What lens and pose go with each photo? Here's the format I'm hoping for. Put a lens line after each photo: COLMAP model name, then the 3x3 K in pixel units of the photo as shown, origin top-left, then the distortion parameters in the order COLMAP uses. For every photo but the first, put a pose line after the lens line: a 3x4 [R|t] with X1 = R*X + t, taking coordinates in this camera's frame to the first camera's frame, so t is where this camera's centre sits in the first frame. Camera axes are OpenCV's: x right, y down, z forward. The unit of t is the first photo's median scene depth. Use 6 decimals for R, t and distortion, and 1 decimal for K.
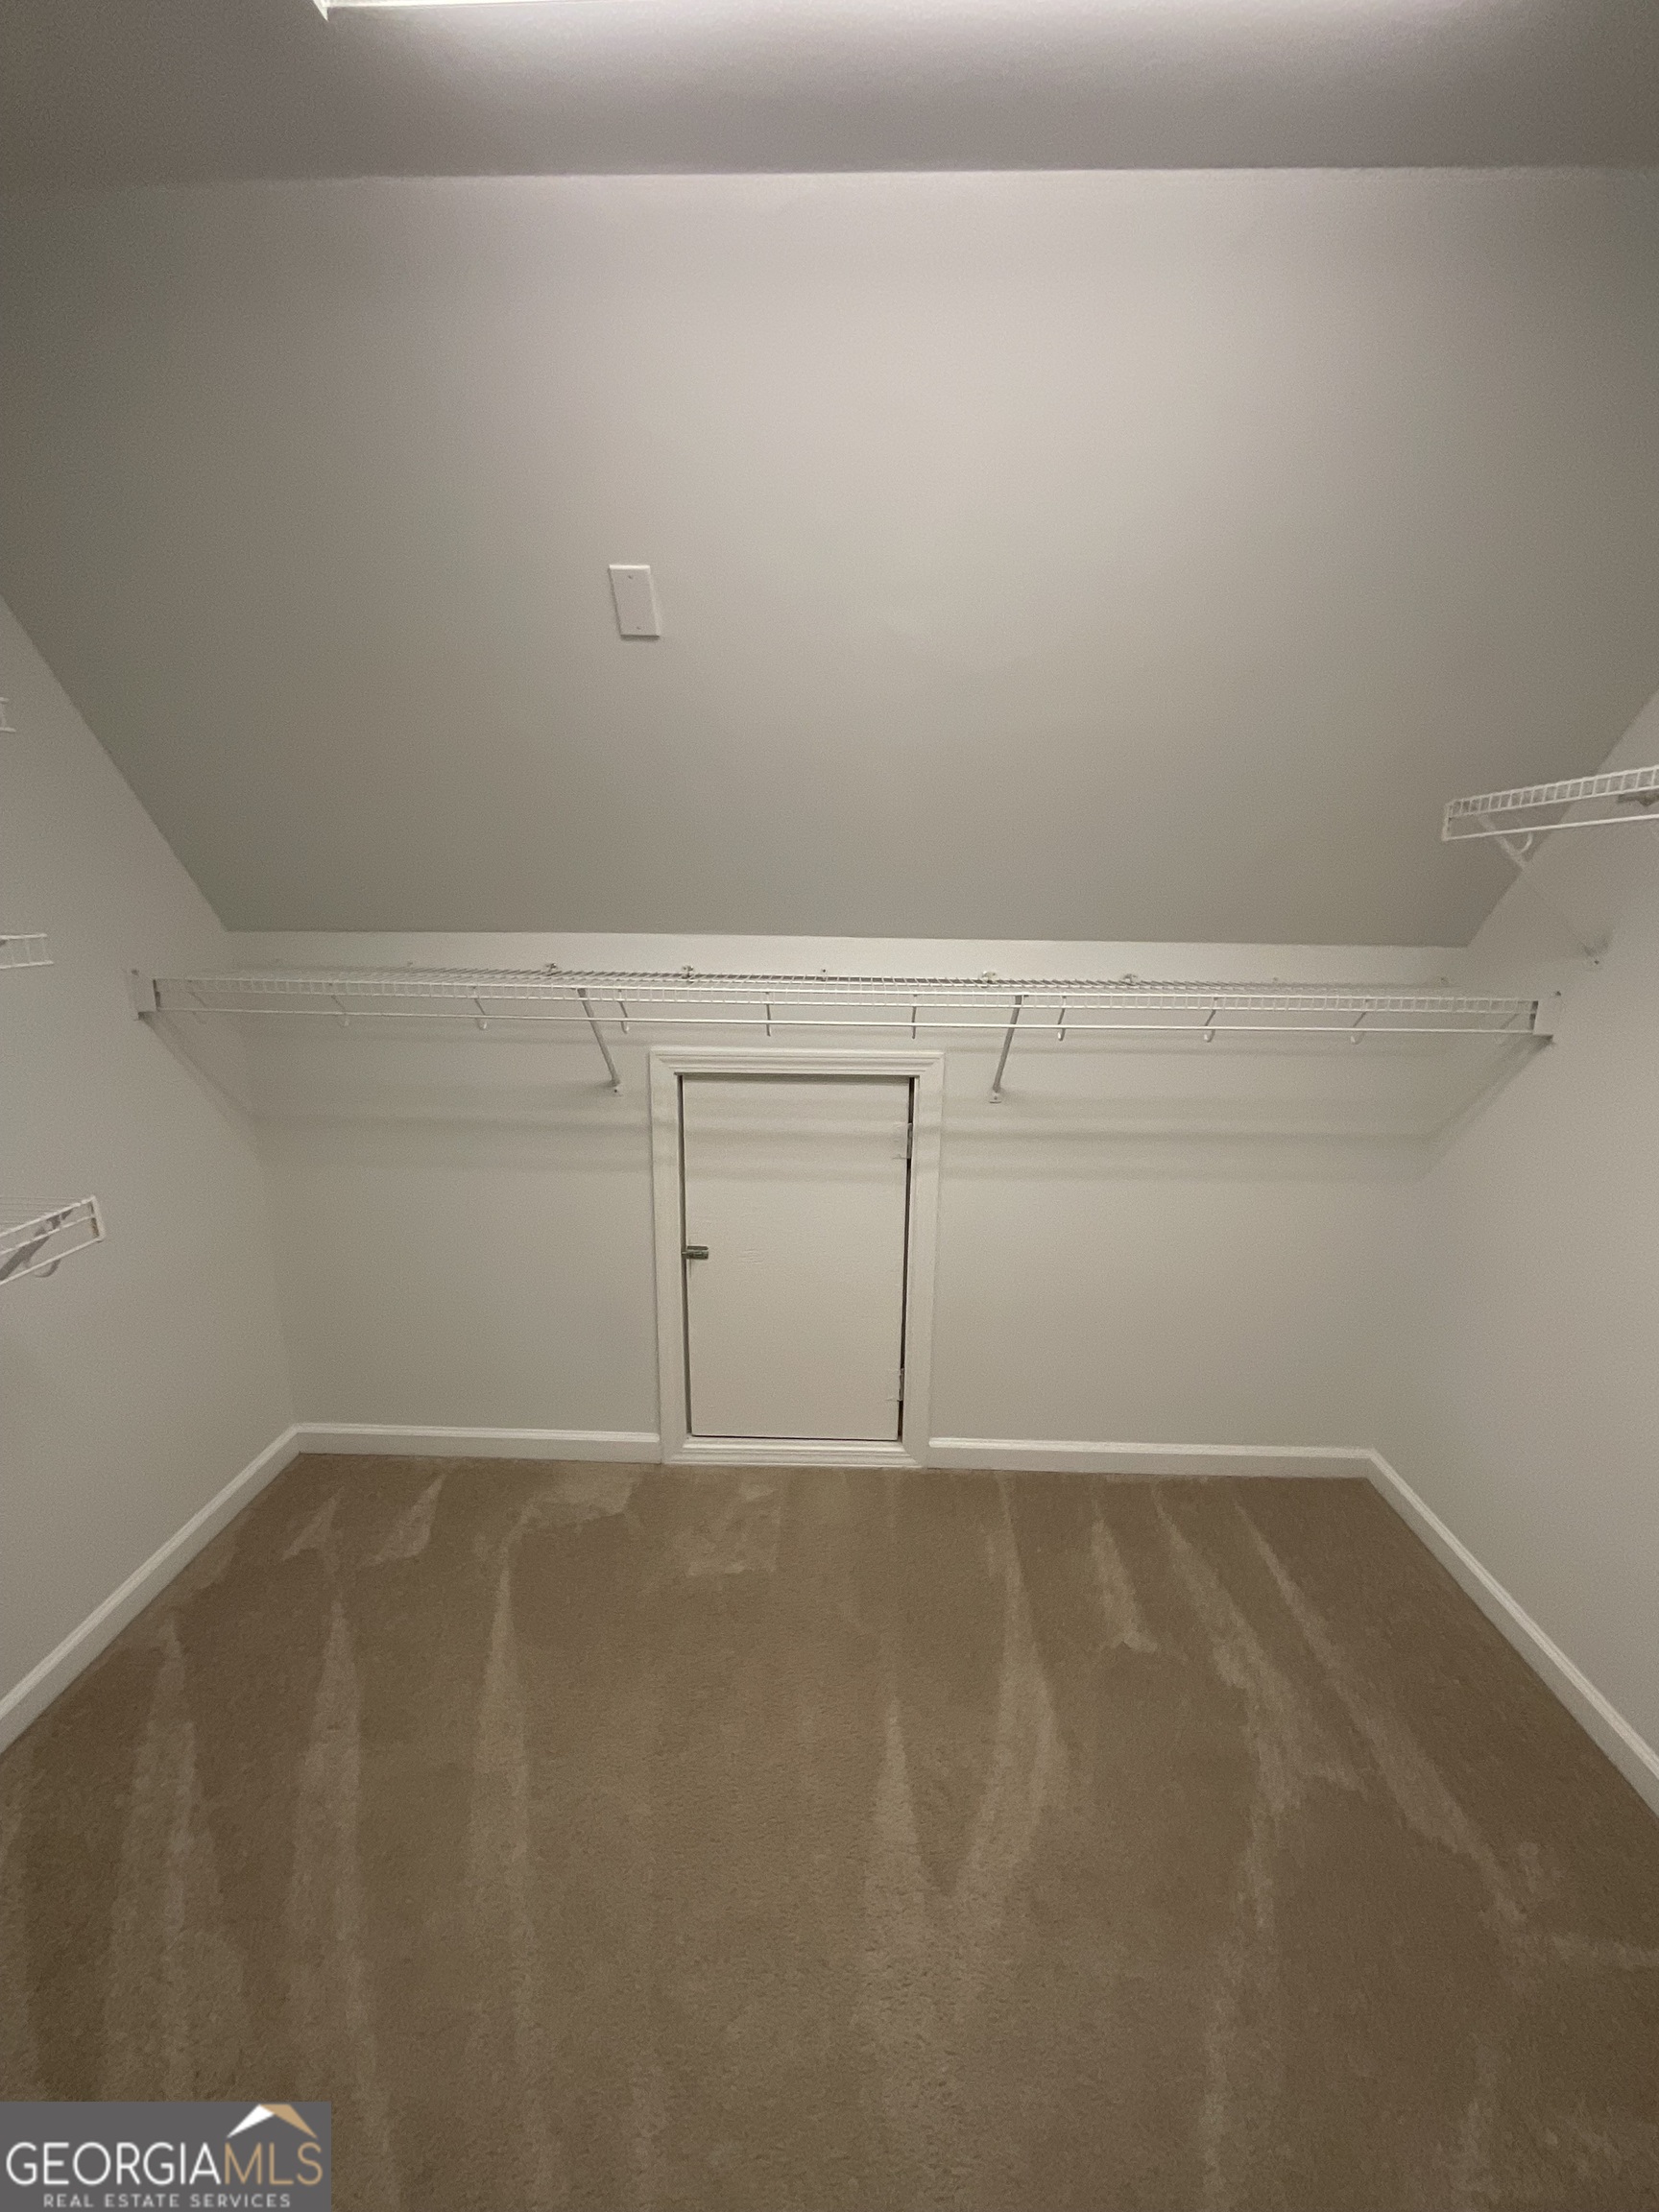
lens RADIAL K [[896.1, 0, 829.5], [0, 896.1, 1106.0], [0, 0, 1]] dist [0.000733, 0.000125]
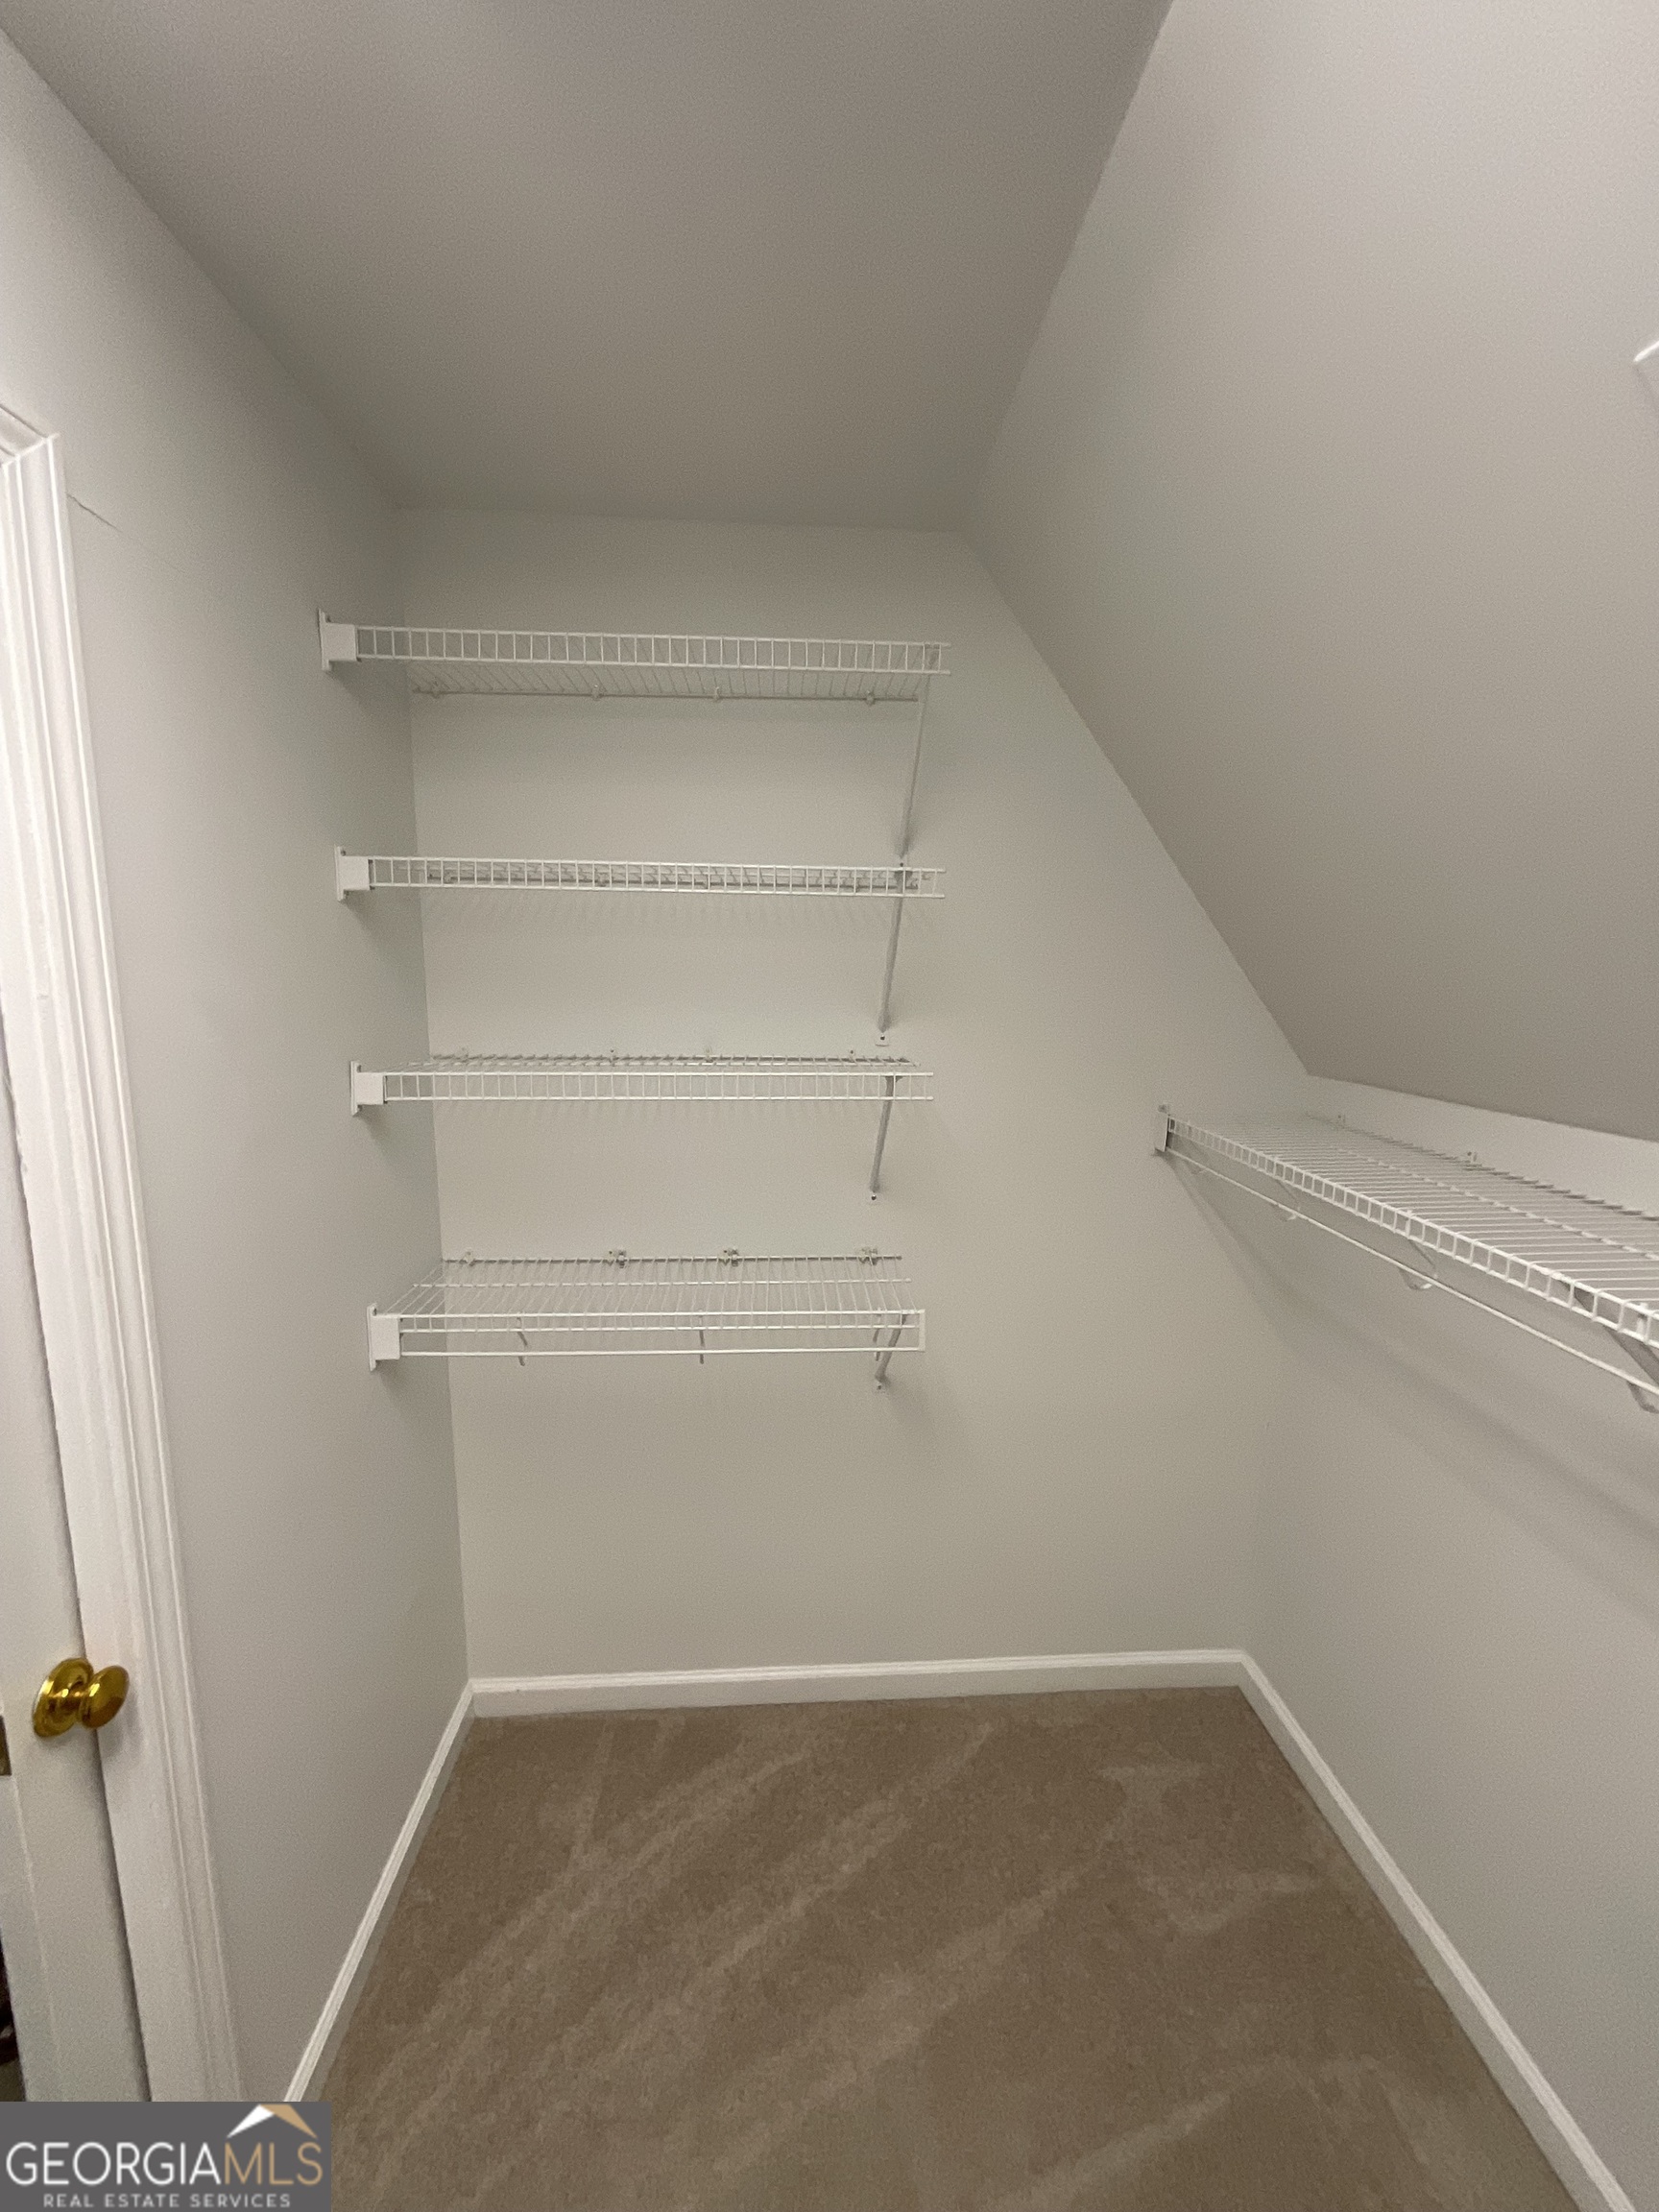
lens RADIAL K [[885.8, 0, 829.5], [0, 885.8, 1106.0], [0, 0, 1]] dist [0.012452, -0.008633]
pose [[0.088659, 0.155087, -0.983914, 0.131382], [-0.247280, 0.960307, 0.129084, -0.180199], [0.964879, 0.231858, 0.123490, 0.514520]]
